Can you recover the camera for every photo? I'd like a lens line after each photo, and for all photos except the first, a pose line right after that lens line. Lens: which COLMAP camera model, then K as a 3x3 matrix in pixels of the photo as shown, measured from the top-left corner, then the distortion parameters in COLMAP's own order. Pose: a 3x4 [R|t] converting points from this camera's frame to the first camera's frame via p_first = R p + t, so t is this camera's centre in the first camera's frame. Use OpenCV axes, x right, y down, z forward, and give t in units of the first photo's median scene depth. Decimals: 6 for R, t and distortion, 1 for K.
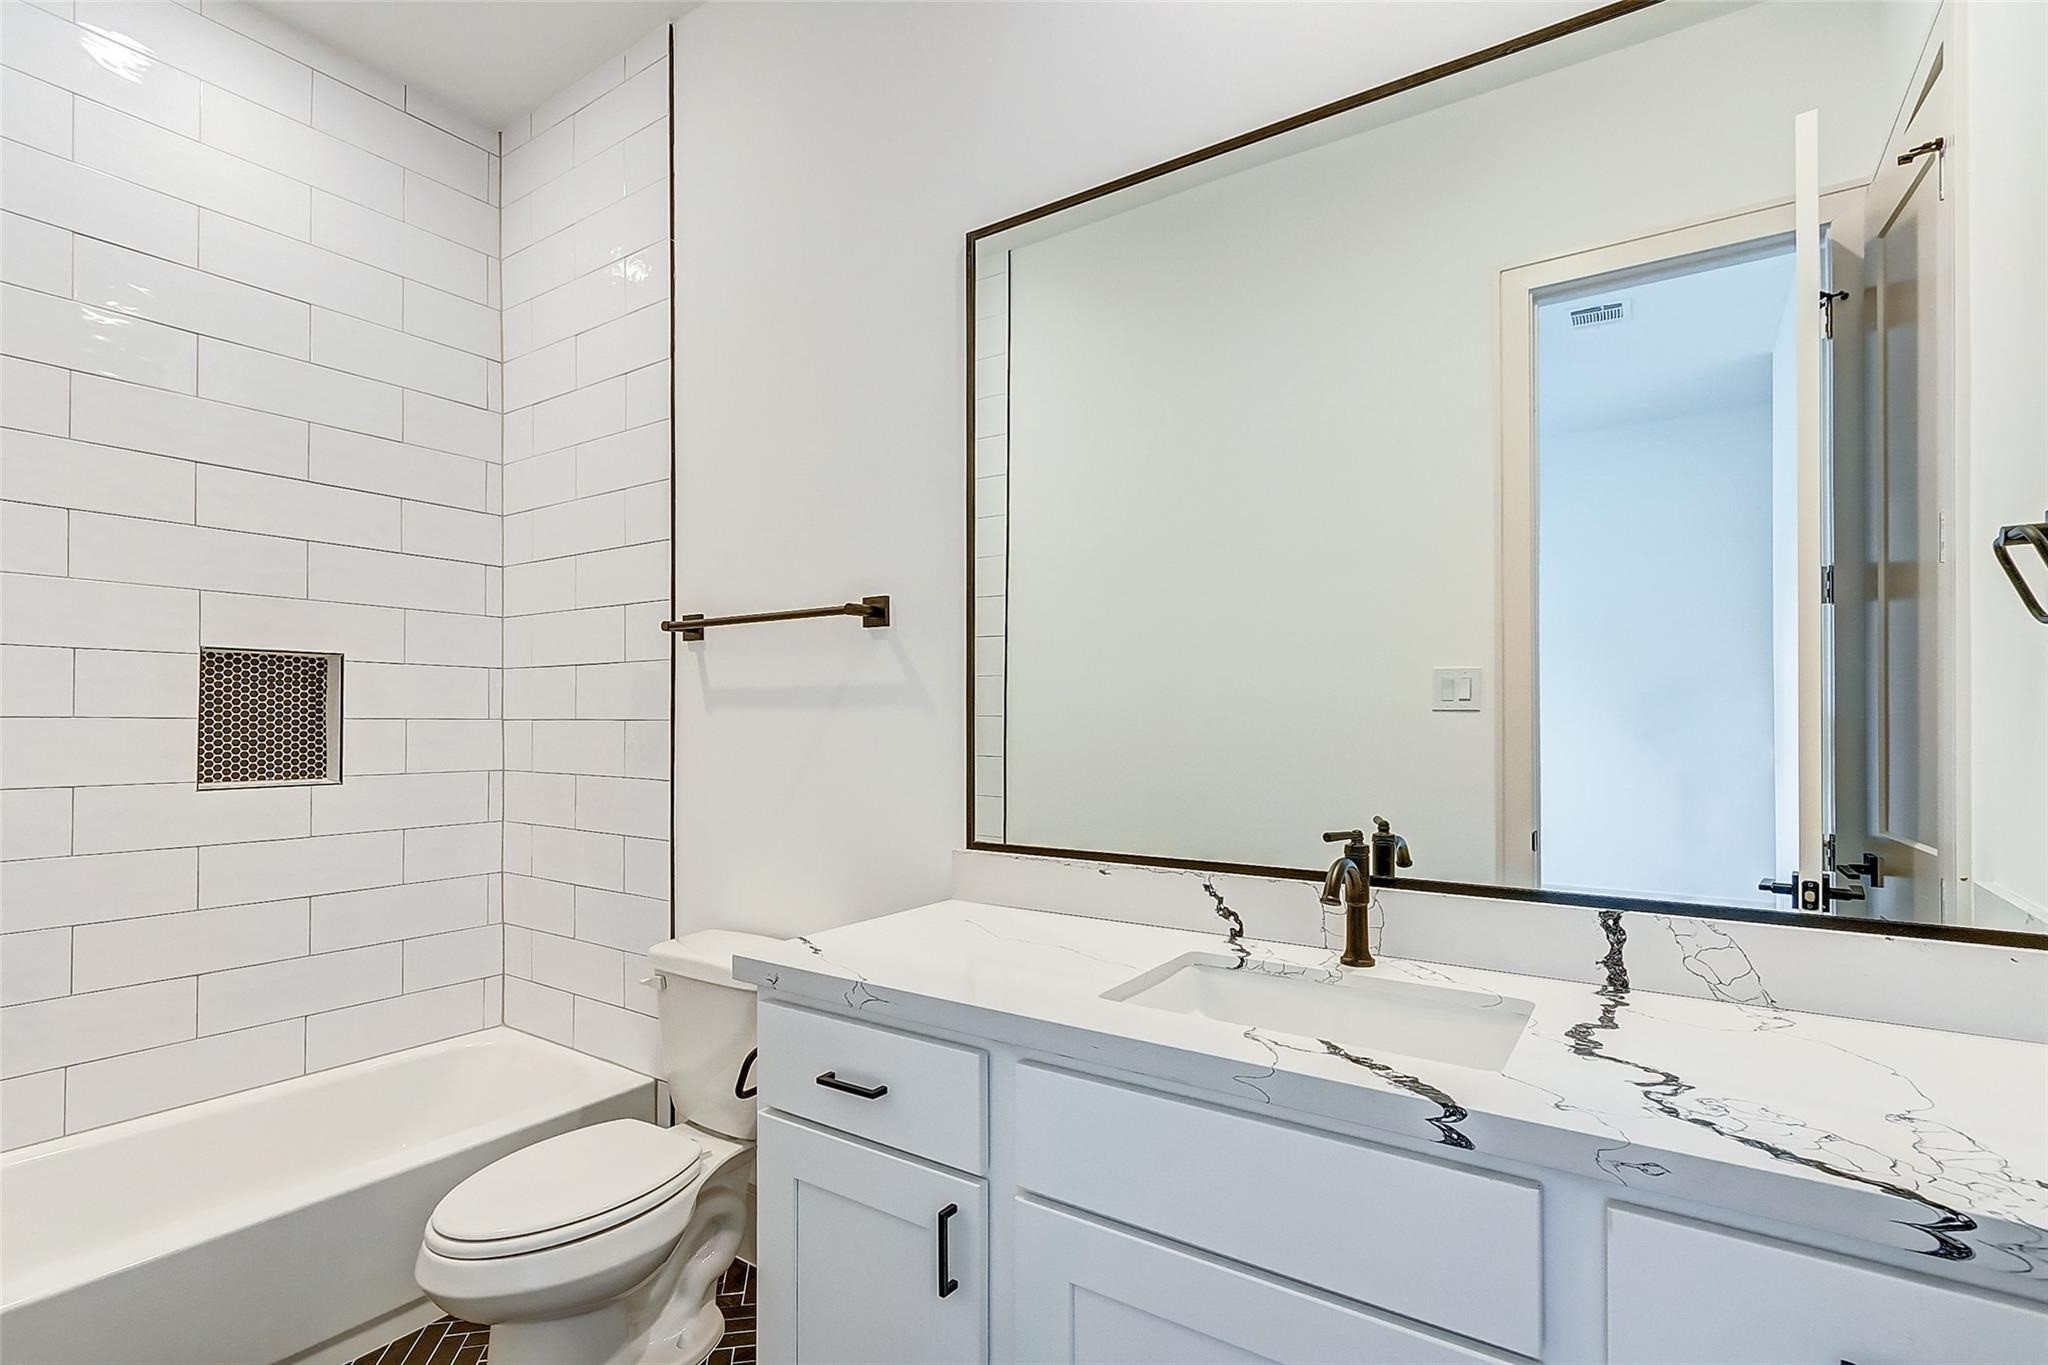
lens RADIAL K [[960.8, 0, 1020.0], [0, 960.8, 716.9], [0, 0, 1]] dist [-0.000933, 0.000126]
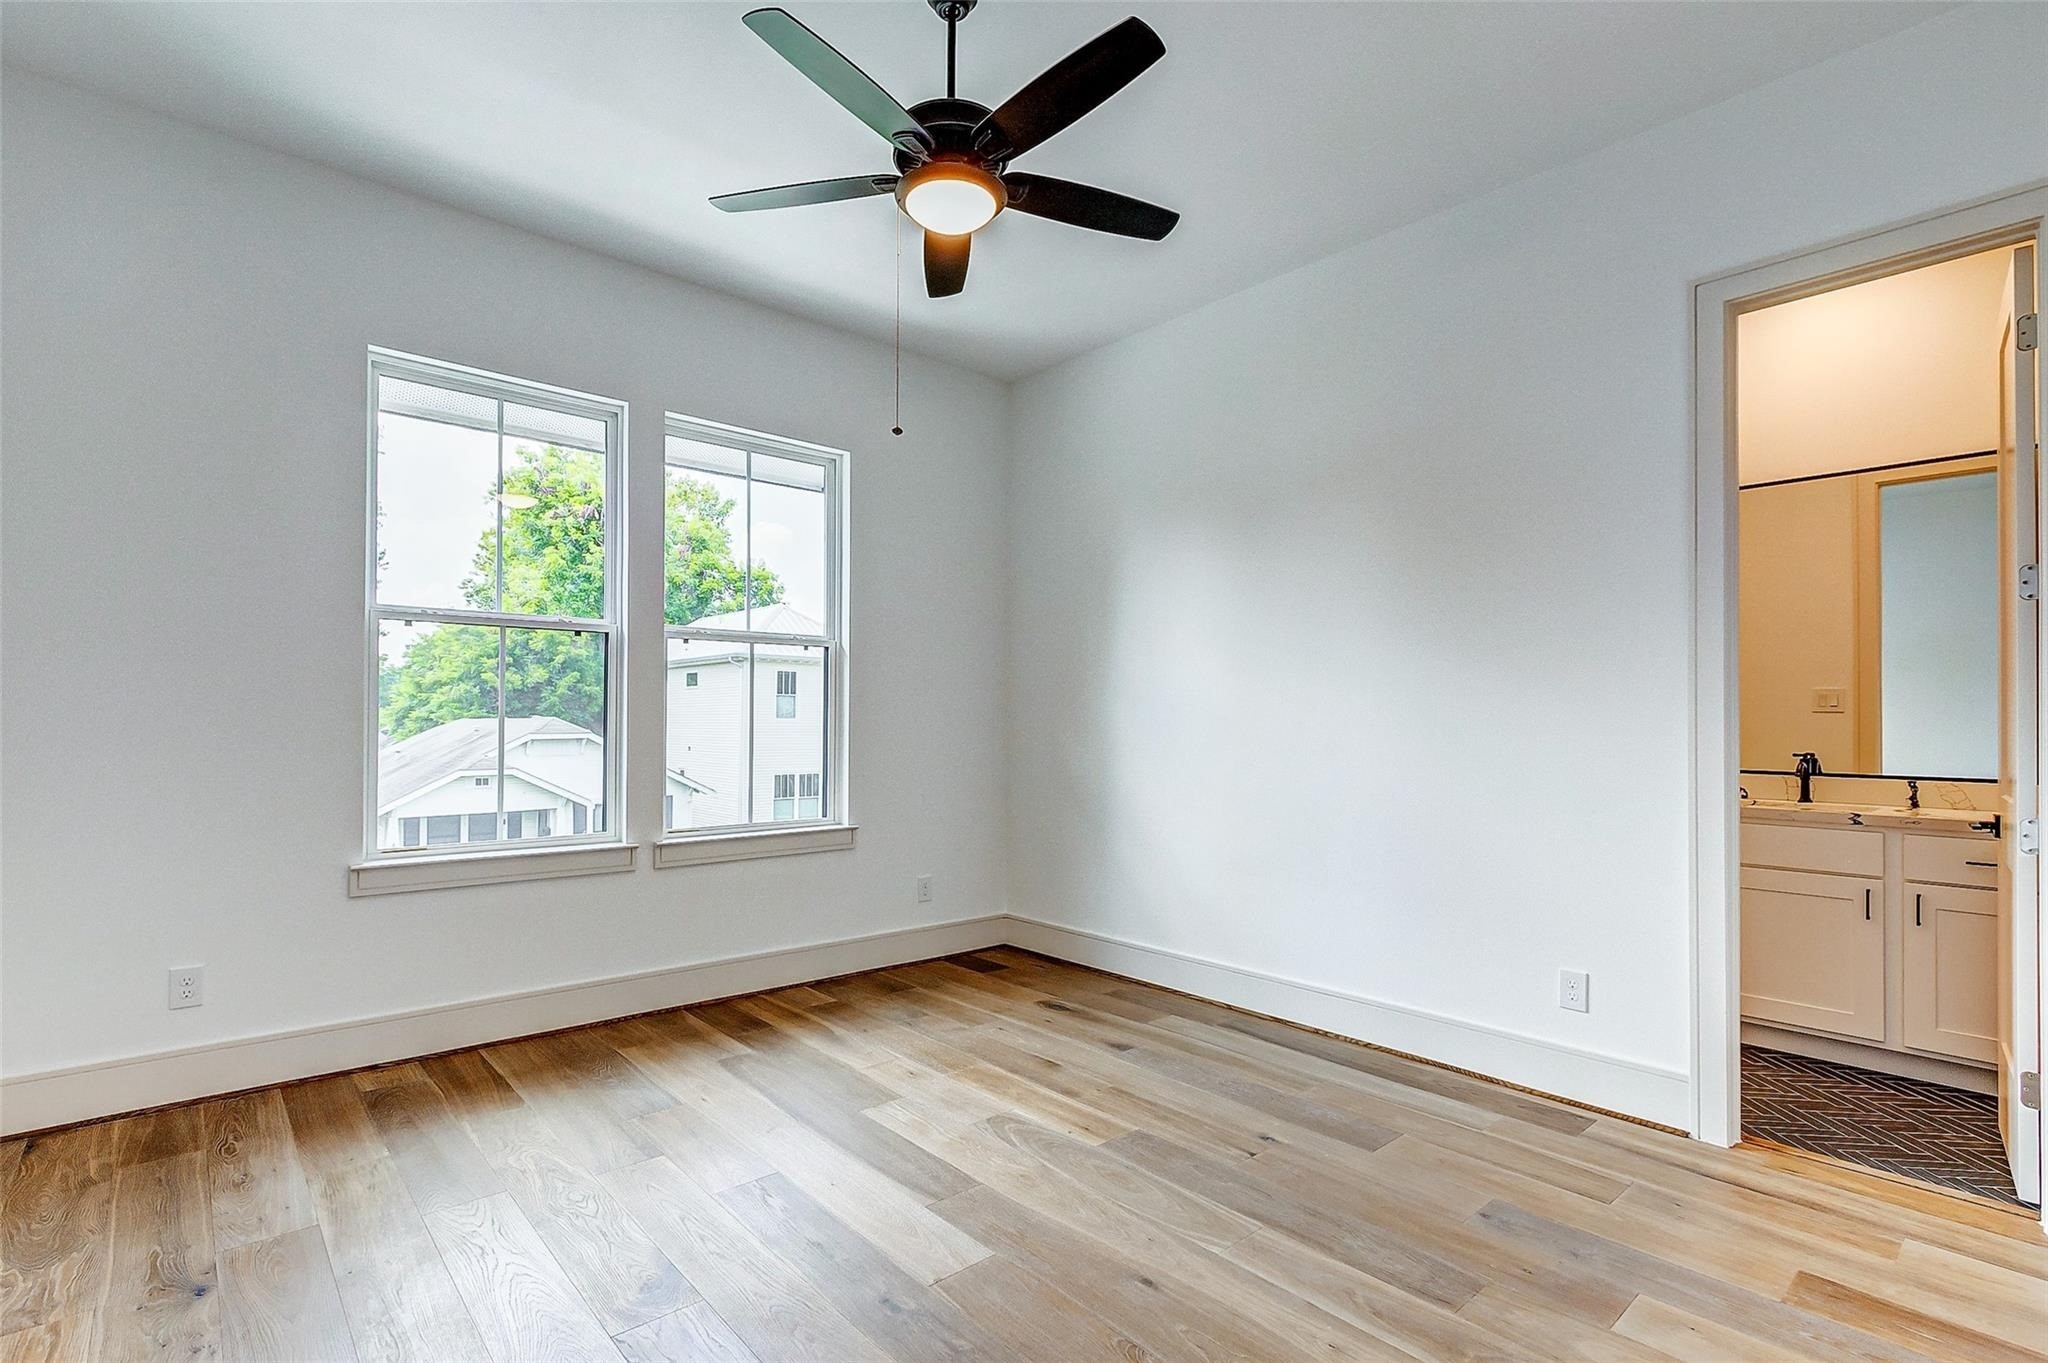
lens RADIAL K [[960.8, 0, 1020.0], [0, 960.8, 715.9], [0, 0, 1]] dist [-0.000933, 0.000126]
pose [[0.972177, 0.002014, -0.234239, -1.187116], [-0.003492, 0.999977, -0.005895, 0.031726], [0.234221, 0.006549, 0.972161, -2.196132]]
